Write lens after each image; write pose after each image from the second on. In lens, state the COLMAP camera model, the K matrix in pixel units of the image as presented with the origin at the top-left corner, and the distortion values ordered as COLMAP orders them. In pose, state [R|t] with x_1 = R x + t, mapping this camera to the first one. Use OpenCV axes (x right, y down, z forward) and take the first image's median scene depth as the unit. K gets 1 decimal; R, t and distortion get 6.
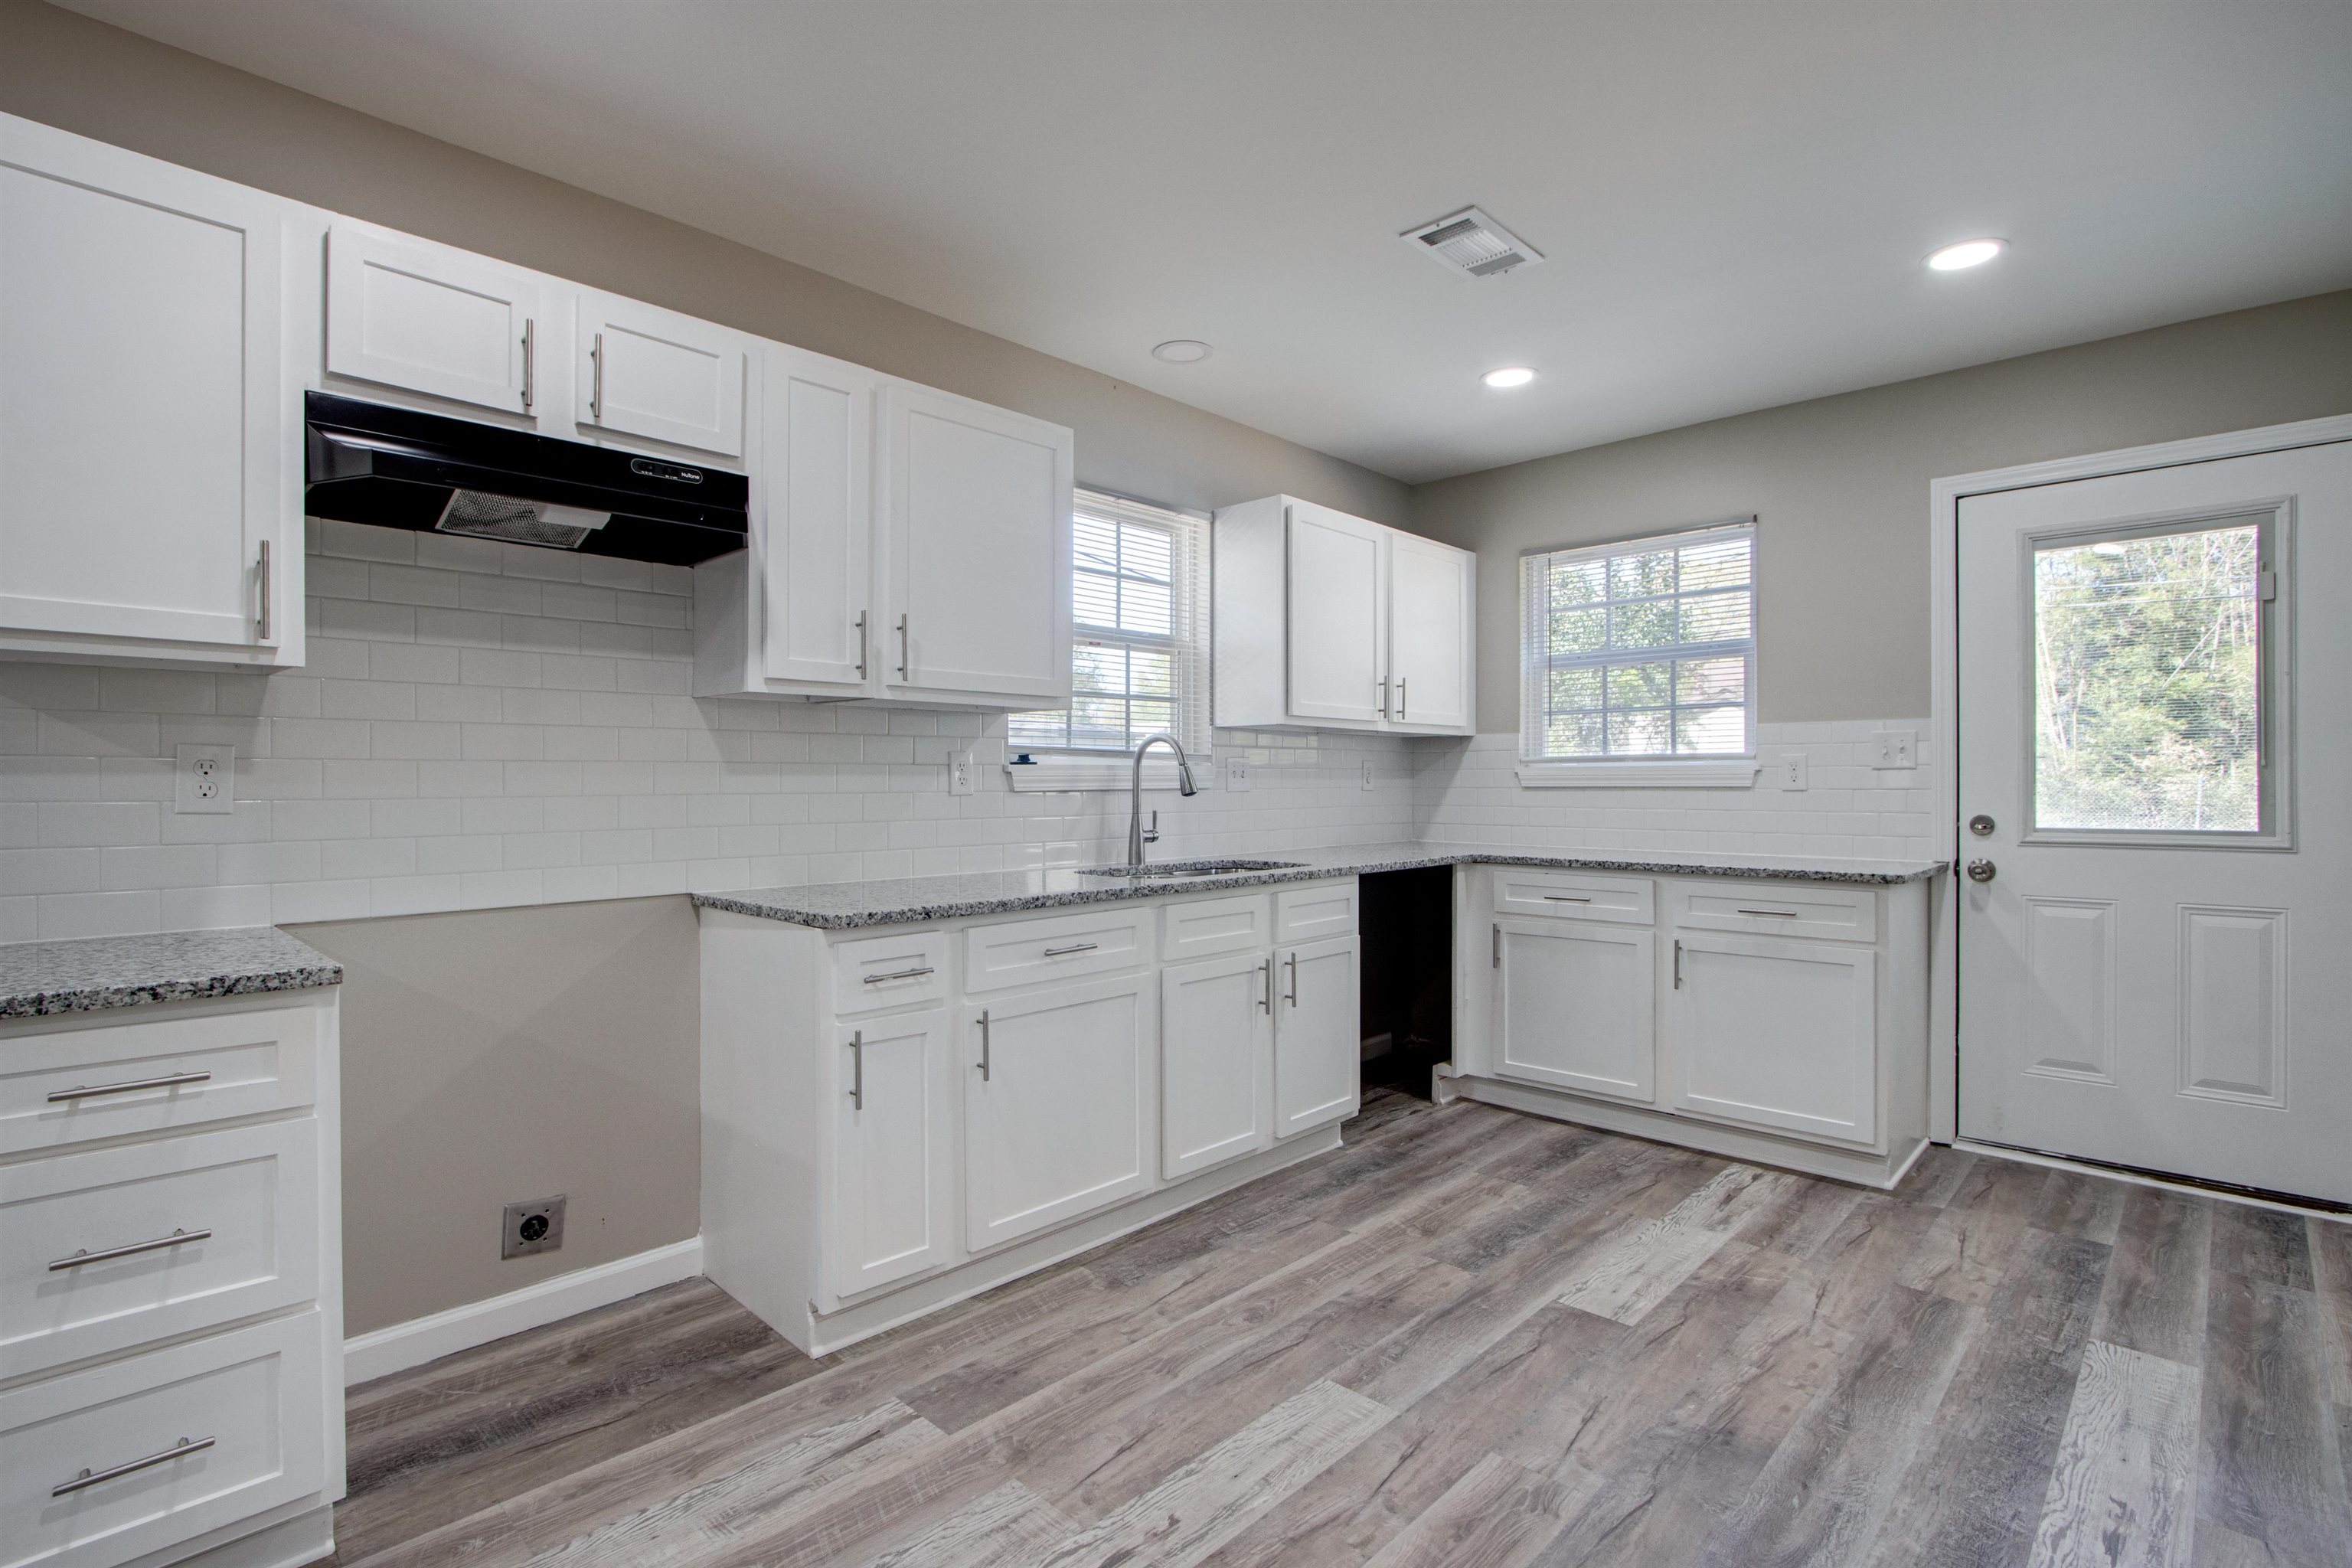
lens RADIAL K [[1056.4, 0, 1274.6], [0, 1056.4, 787.8], [0, 0, 1]] dist [-0.014352, 0.000461]
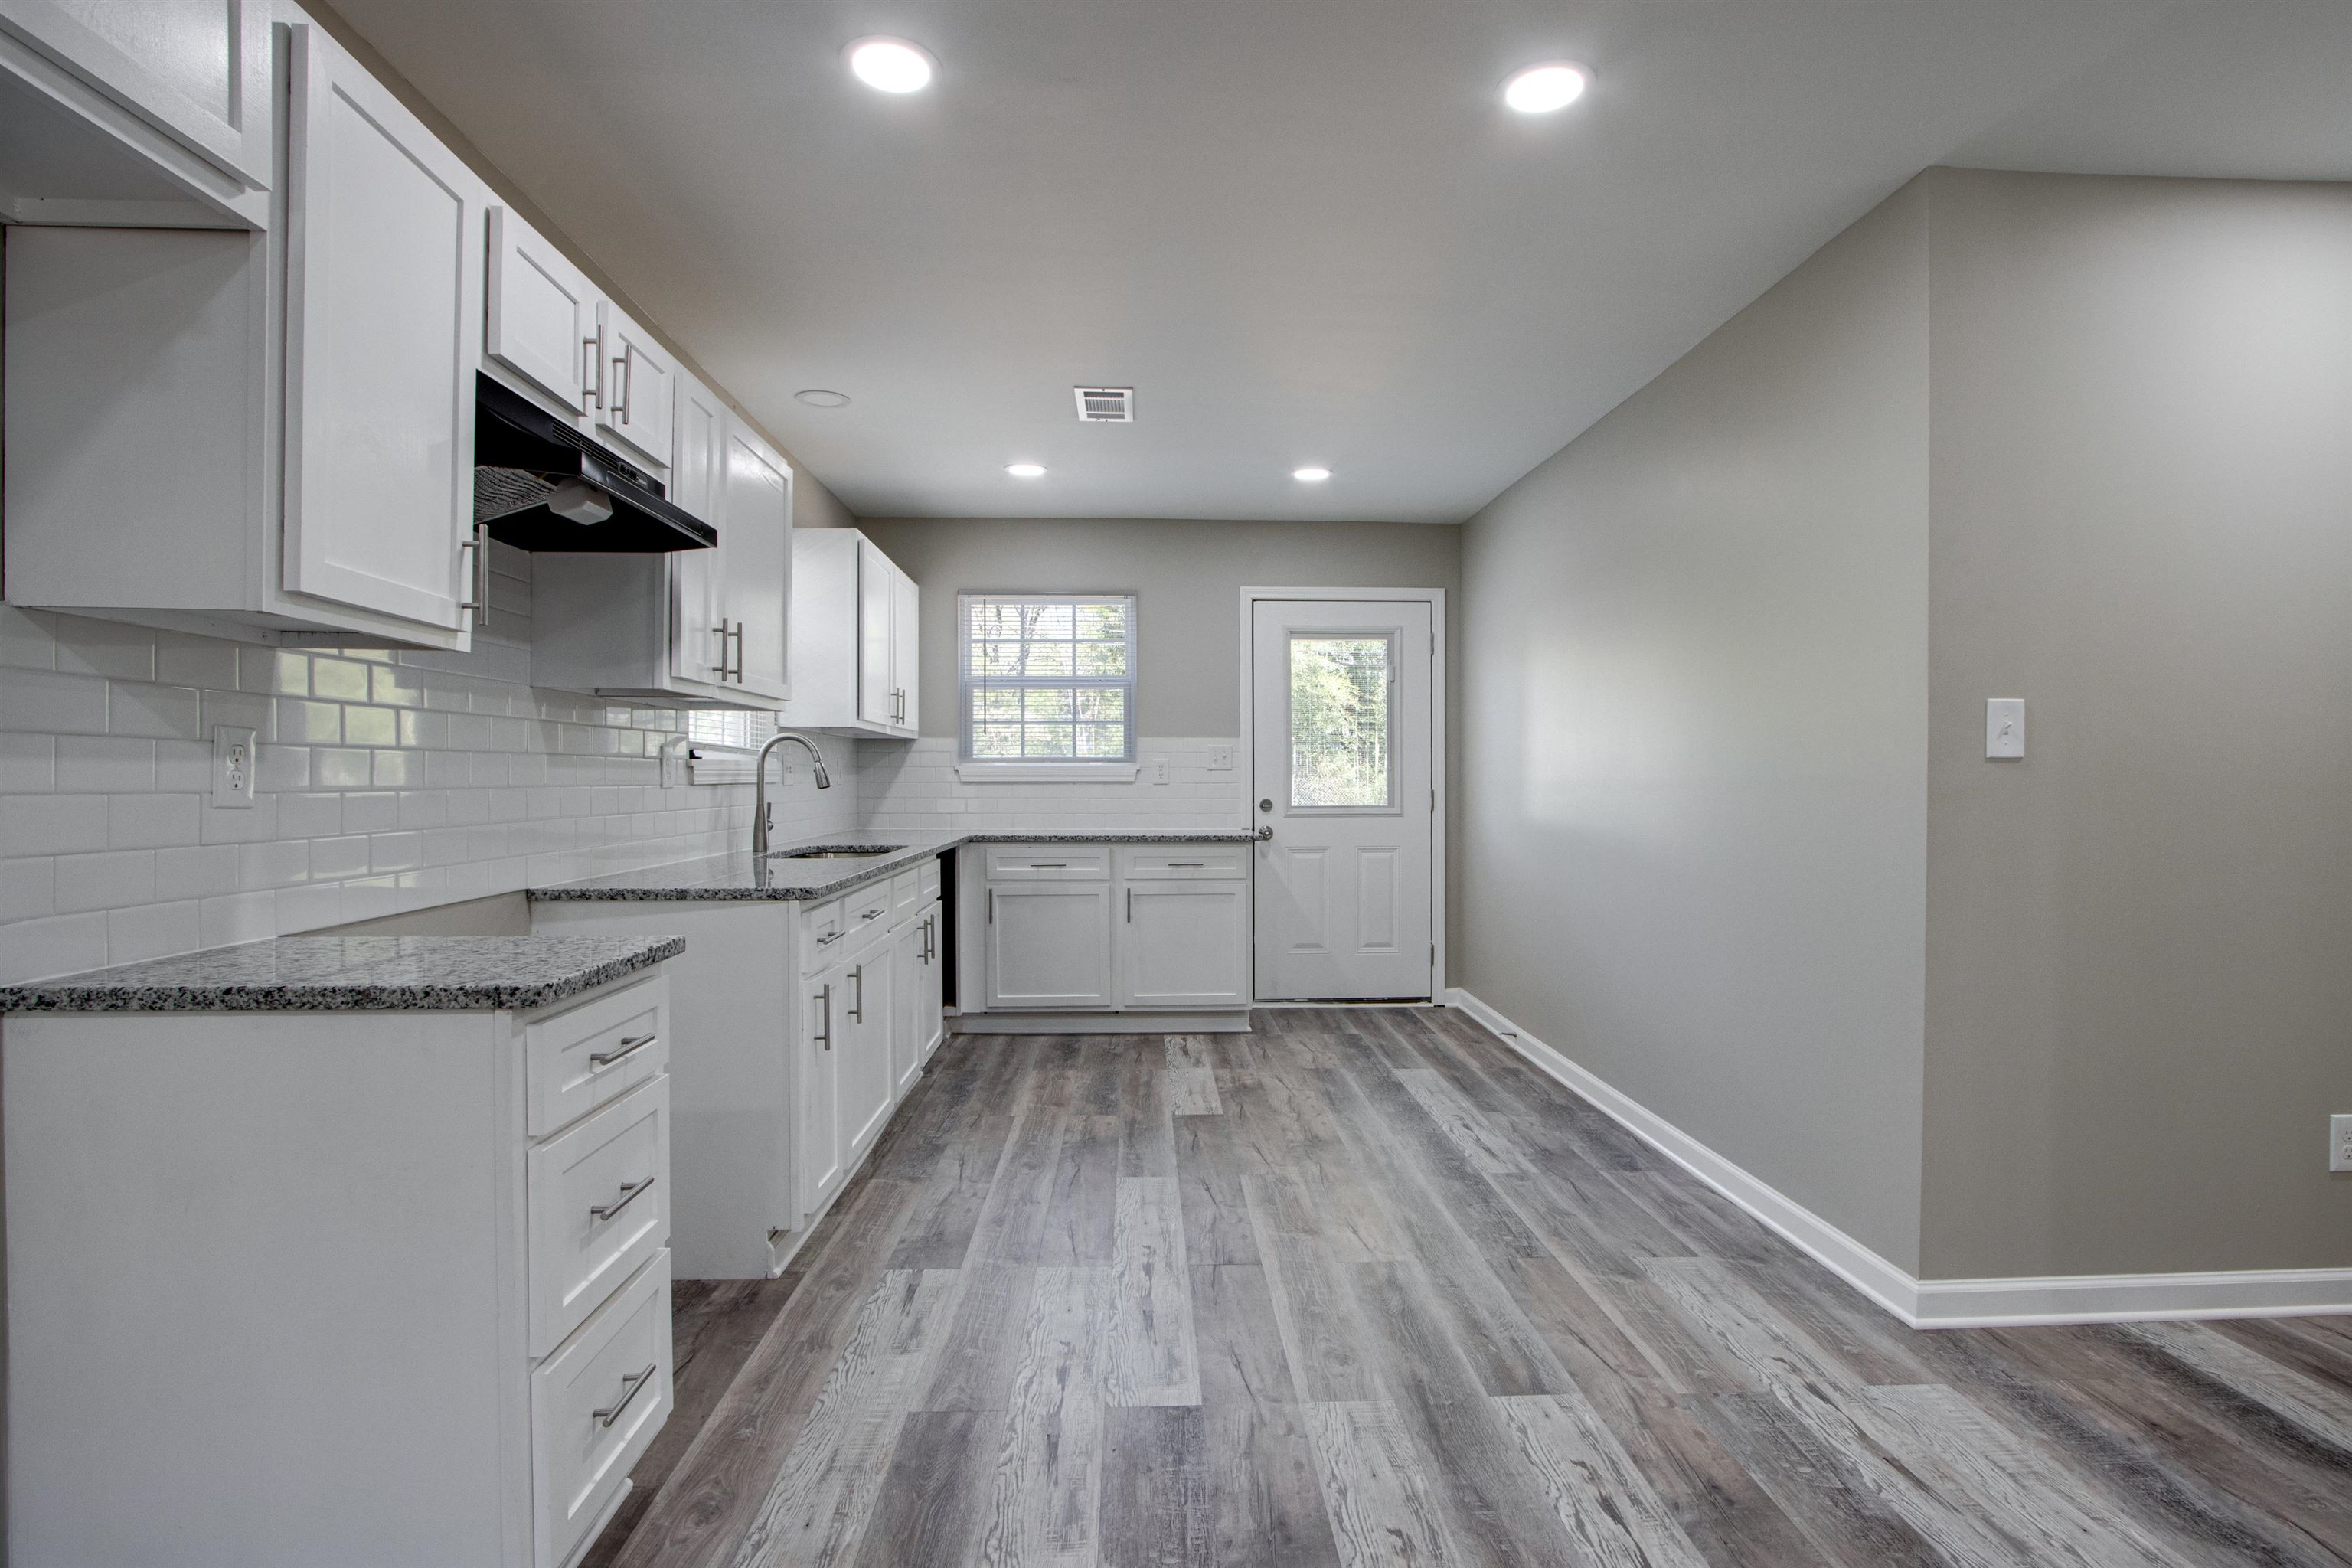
lens RADIAL K [[1093.0, 0, 1158.3], [0, 1093.0, 790.3], [0, 0, 1]] dist [-0.014991, 0.000351]
pose [[0.714861, -0.004614, 0.699251, -0.656994], [0.001350, 0.999985, 0.005218, 0.003786], [-0.699265, -0.002786, 0.714857, -0.094611]]
